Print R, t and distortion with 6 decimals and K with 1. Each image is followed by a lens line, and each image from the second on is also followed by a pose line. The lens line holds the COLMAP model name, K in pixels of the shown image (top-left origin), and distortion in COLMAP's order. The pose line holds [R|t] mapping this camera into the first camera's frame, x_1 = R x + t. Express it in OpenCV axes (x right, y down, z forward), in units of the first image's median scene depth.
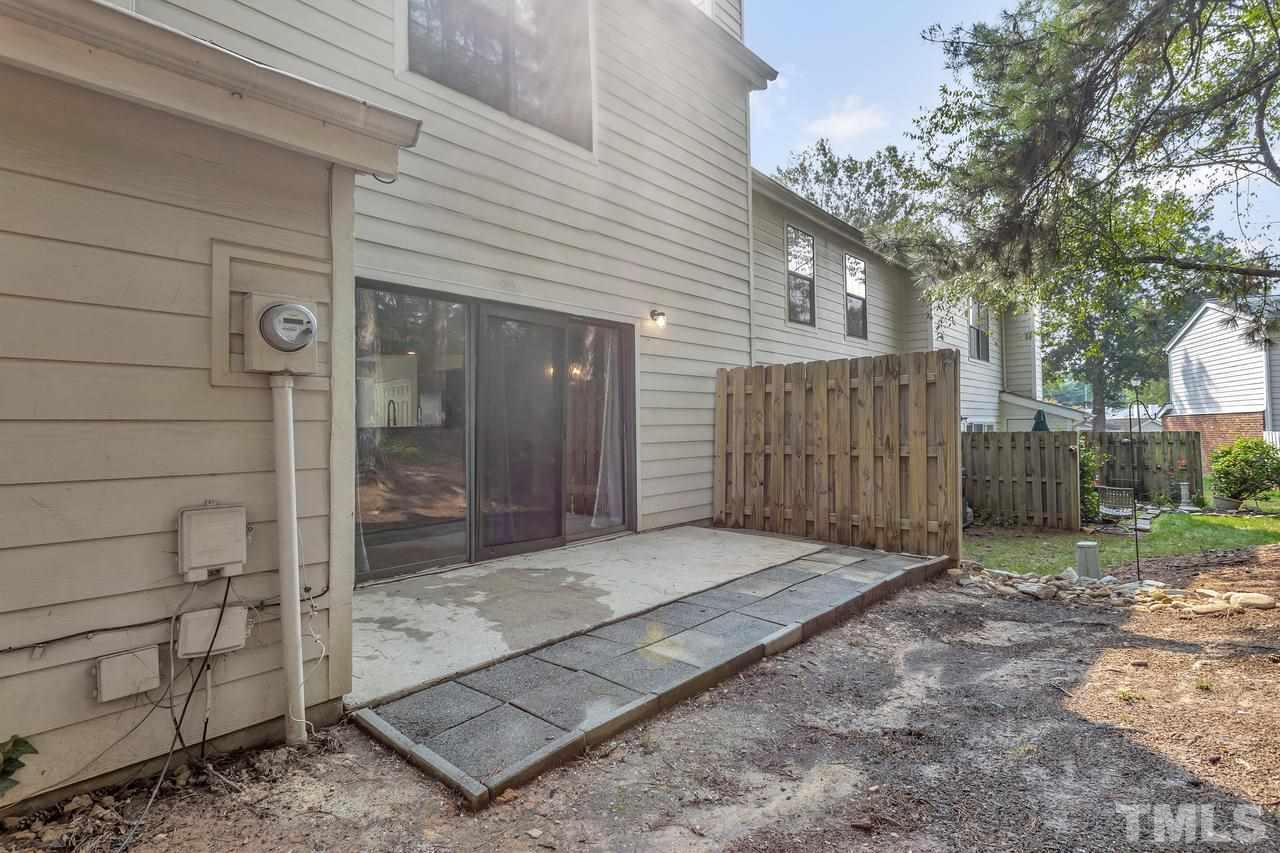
lens RADIAL K [[628.5, 0, 640.8], [0, 628.5, 409.5], [0, 0, 1]] dist [-0.000053, 0.000247]
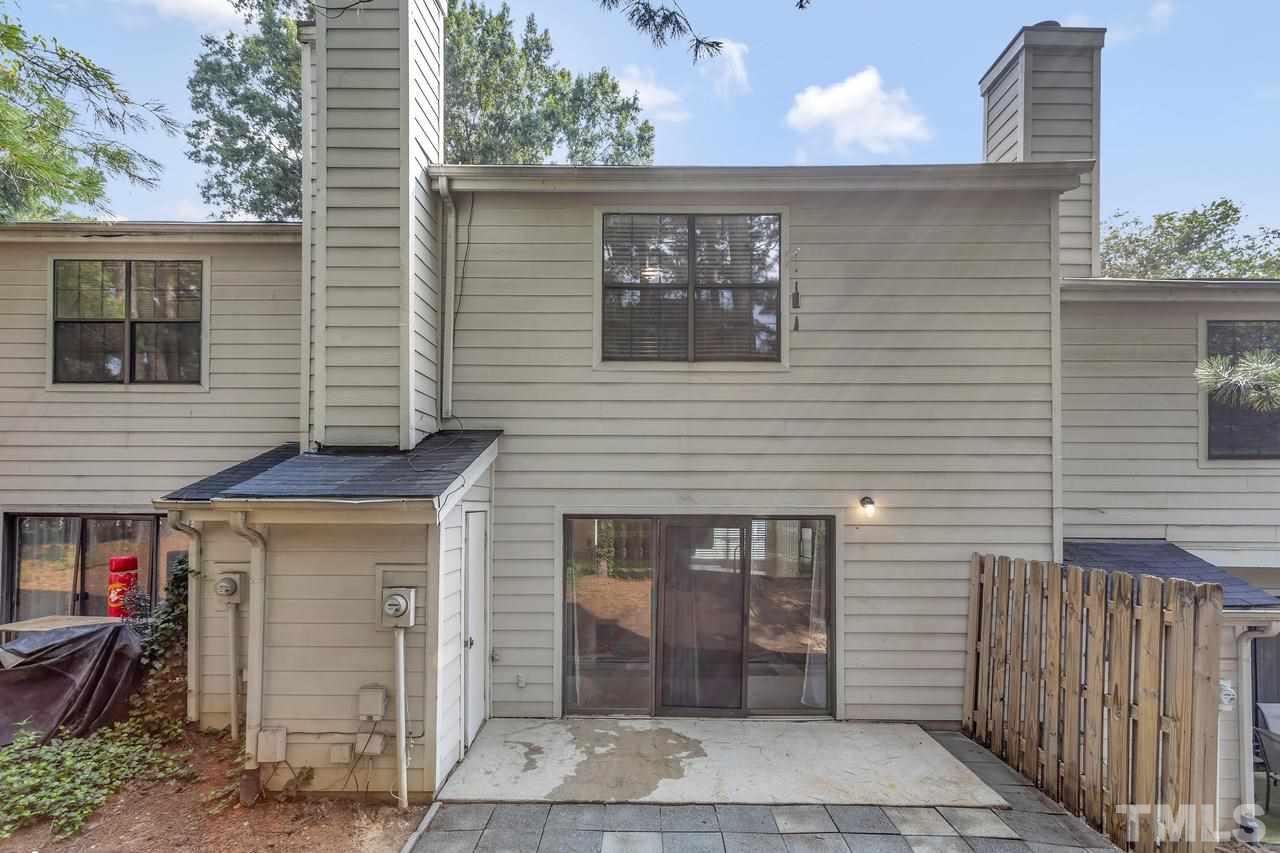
lens RADIAL K [[630.2, 0, 637.3], [0, 630.2, 484.7], [0, 0, 1]] dist [-0.000228, -0.000260]
pose [[0.654296, -0.007670, -0.756199, 0.942302], [0.010664, 0.999943, -0.000915, -0.318506], [0.756163, -0.007466, 0.654341, 0.149650]]
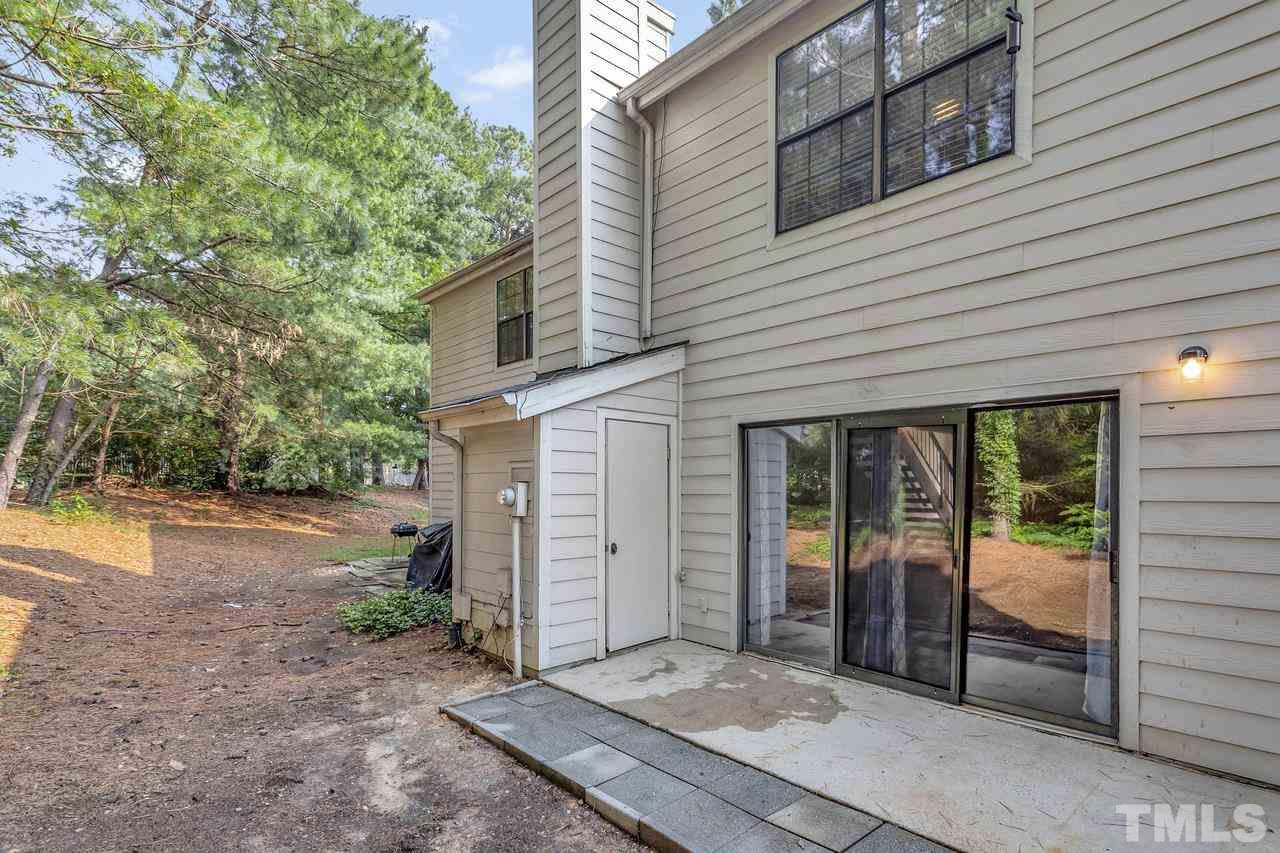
lens RADIAL K [[630.2, 0, 637.3], [0, 630.2, 484.7], [0, 0, 1]] dist [-0.000228, -0.000260]
pose [[-0.107283, 0.007890, -0.994197, 1.044619], [0.027051, 0.999621, 0.005014, -0.105808], [0.993860, -0.026356, -0.107456, 1.054882]]
